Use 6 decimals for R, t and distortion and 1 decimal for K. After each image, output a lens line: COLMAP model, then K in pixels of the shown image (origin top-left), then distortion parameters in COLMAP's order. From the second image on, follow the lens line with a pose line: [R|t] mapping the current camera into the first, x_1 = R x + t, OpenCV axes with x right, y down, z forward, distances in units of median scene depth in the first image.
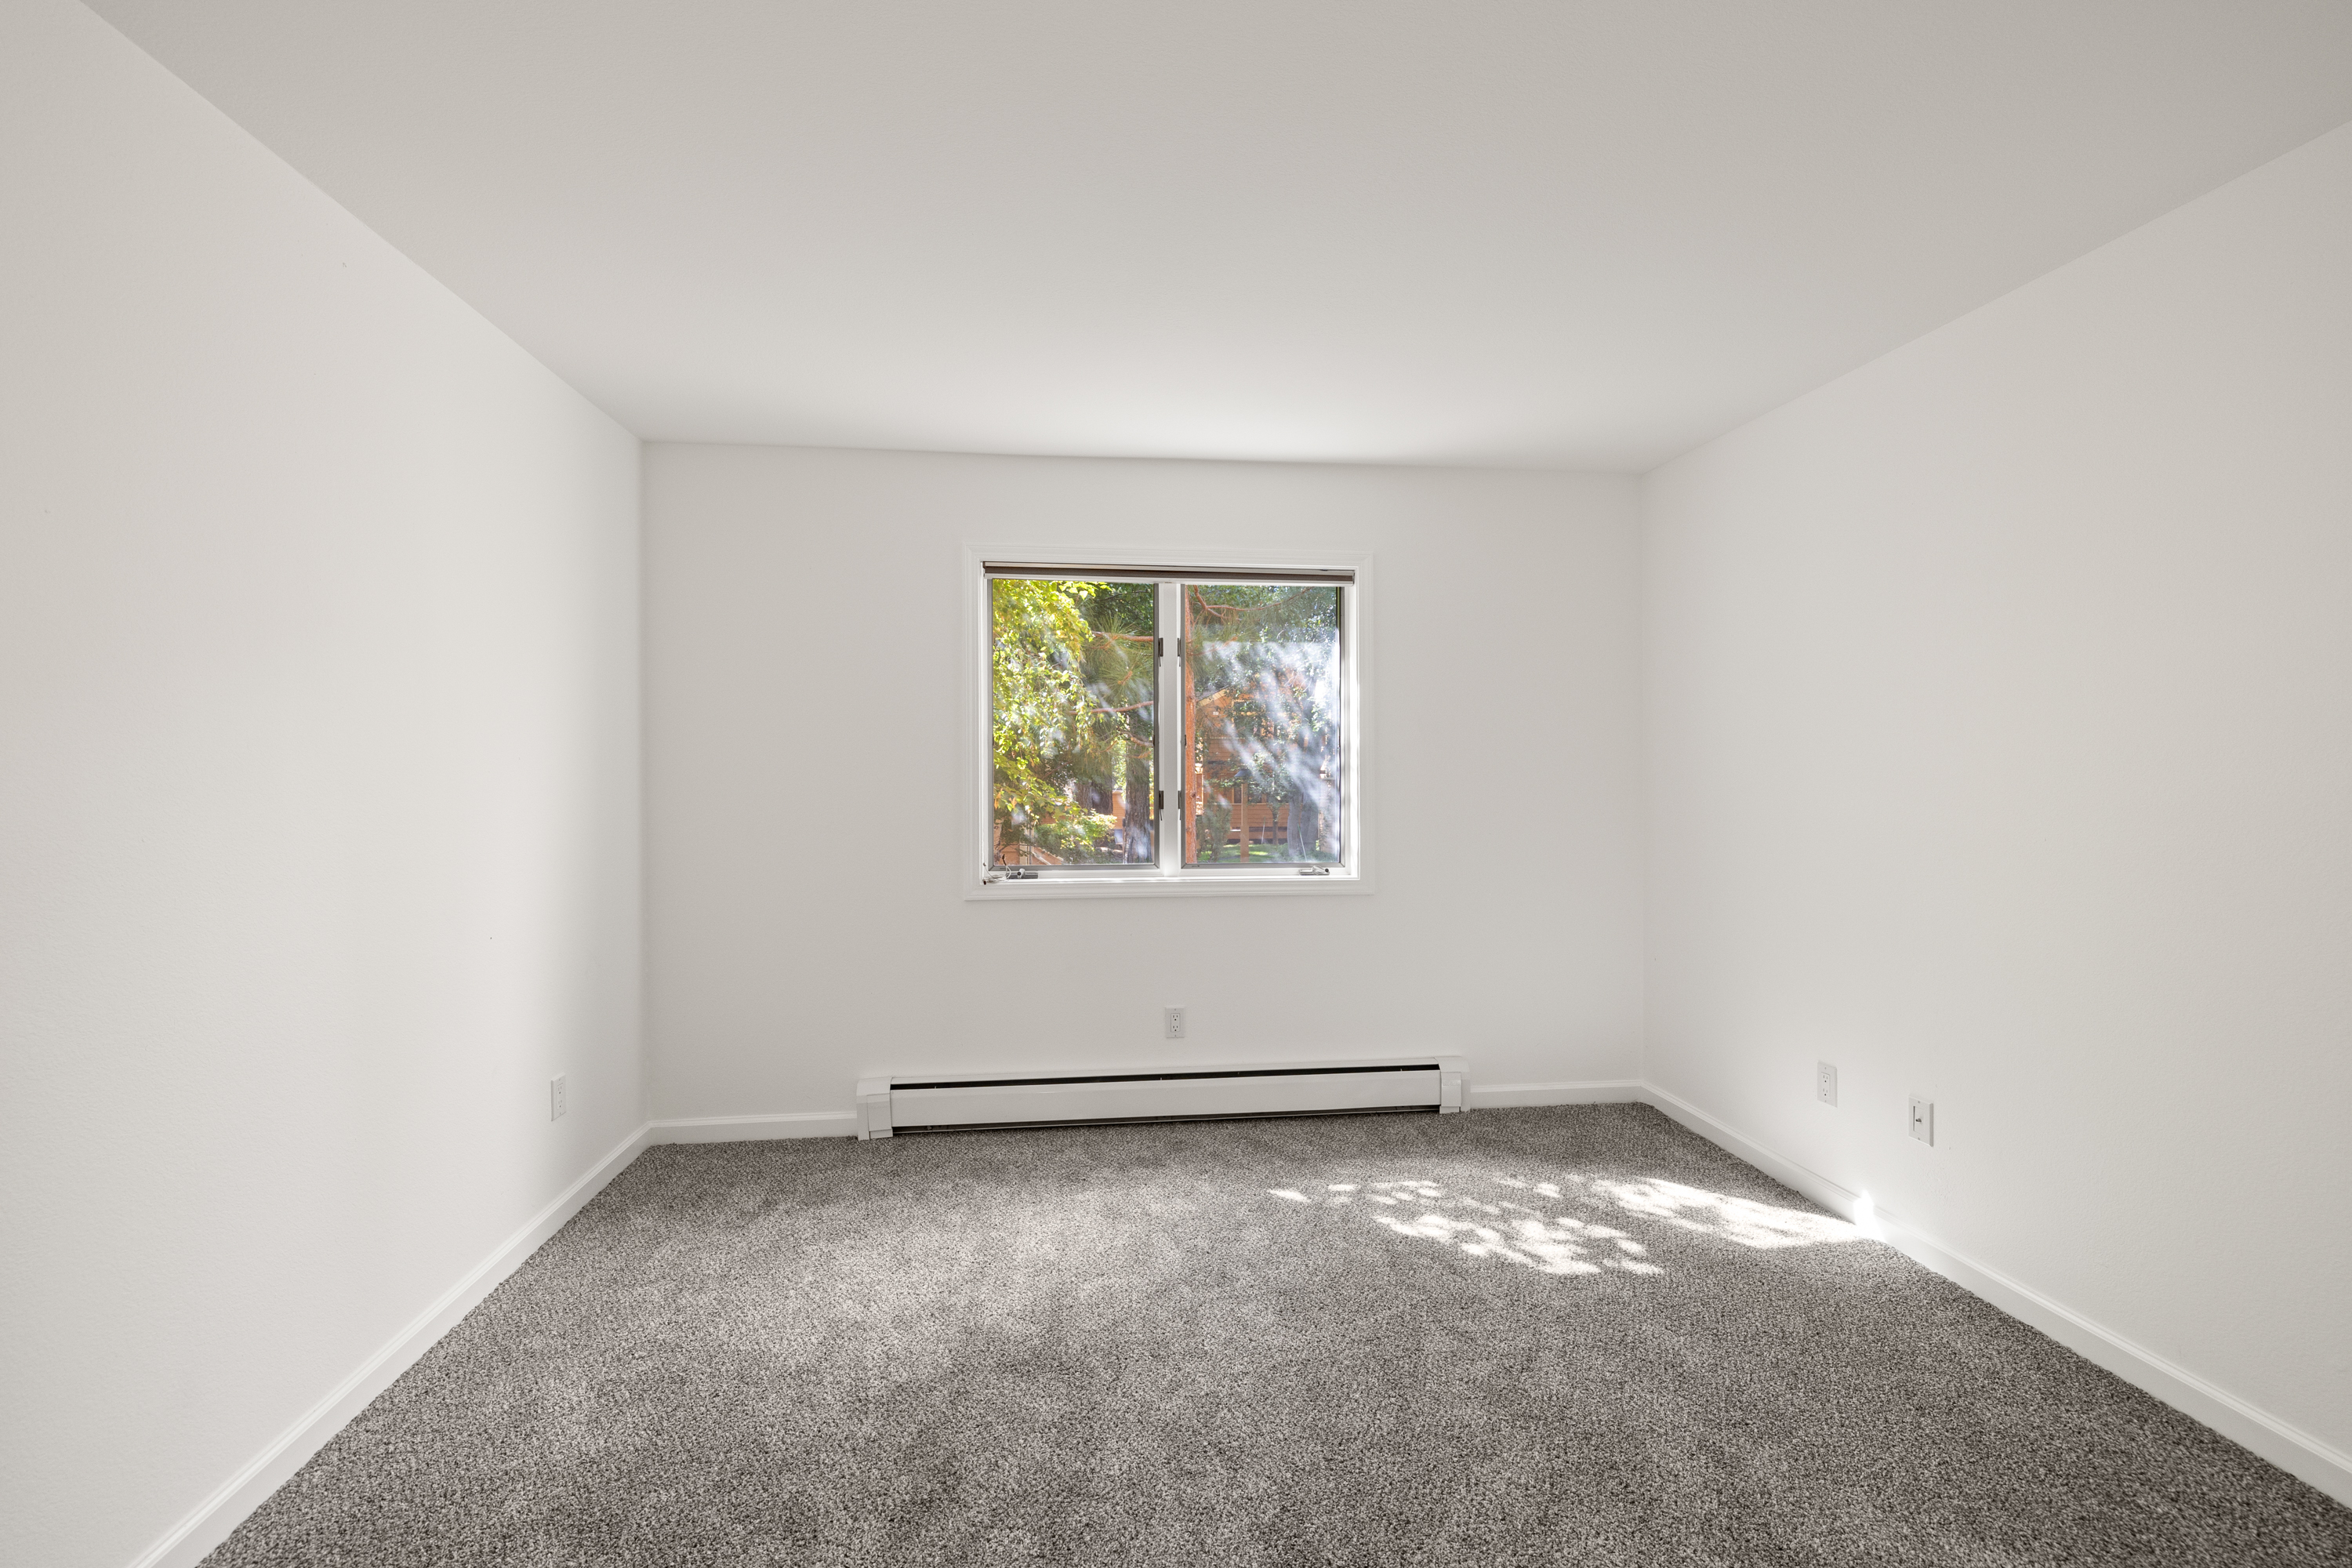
lens RADIAL K [[1004.5, 0, 1181.5], [0, 1004.5, 779.6], [0, 0, 1]] dist [0.002960, 0.000077]
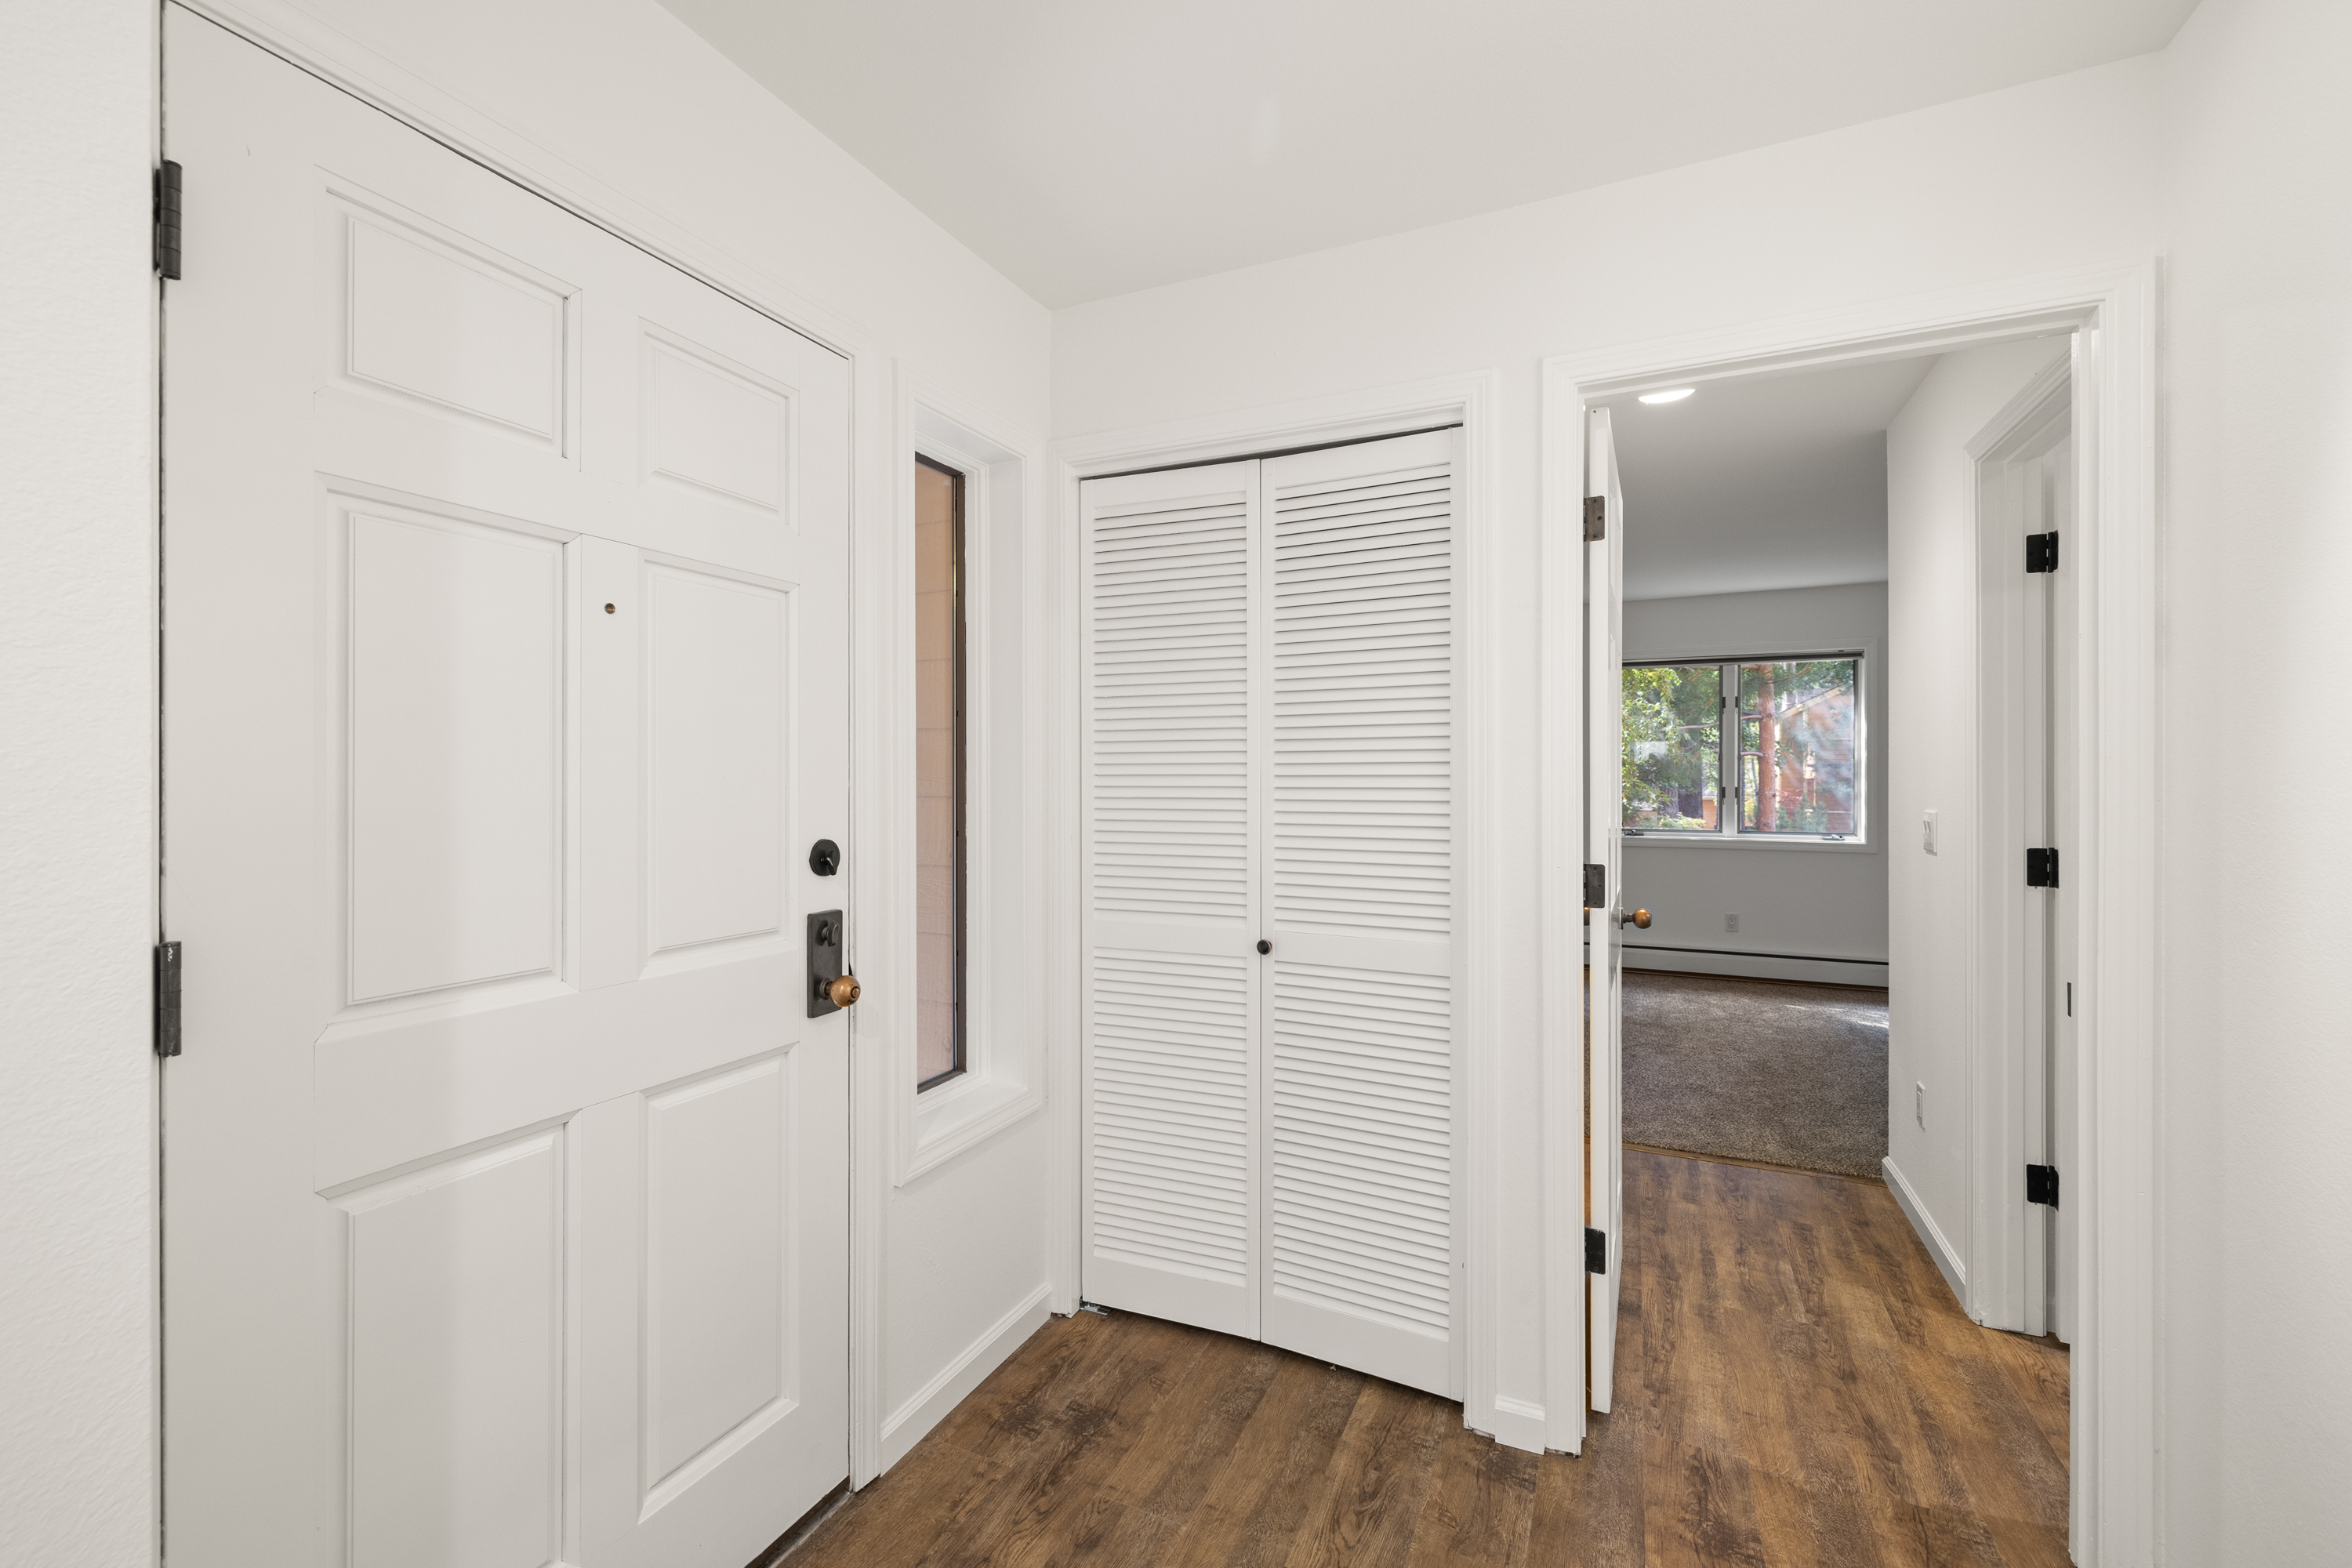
lens RADIAL K [[1004.5, 0, 1181.5], [0, 1004.5, 779.6], [0, 0, 1]] dist [0.002960, 0.000077]
pose [[0.854191, 0.005618, -0.519929, 0.078252], [-0.007185, 0.999974, -0.001000, 0.006657], [0.519910, 0.004590, 0.854209, -0.912551]]
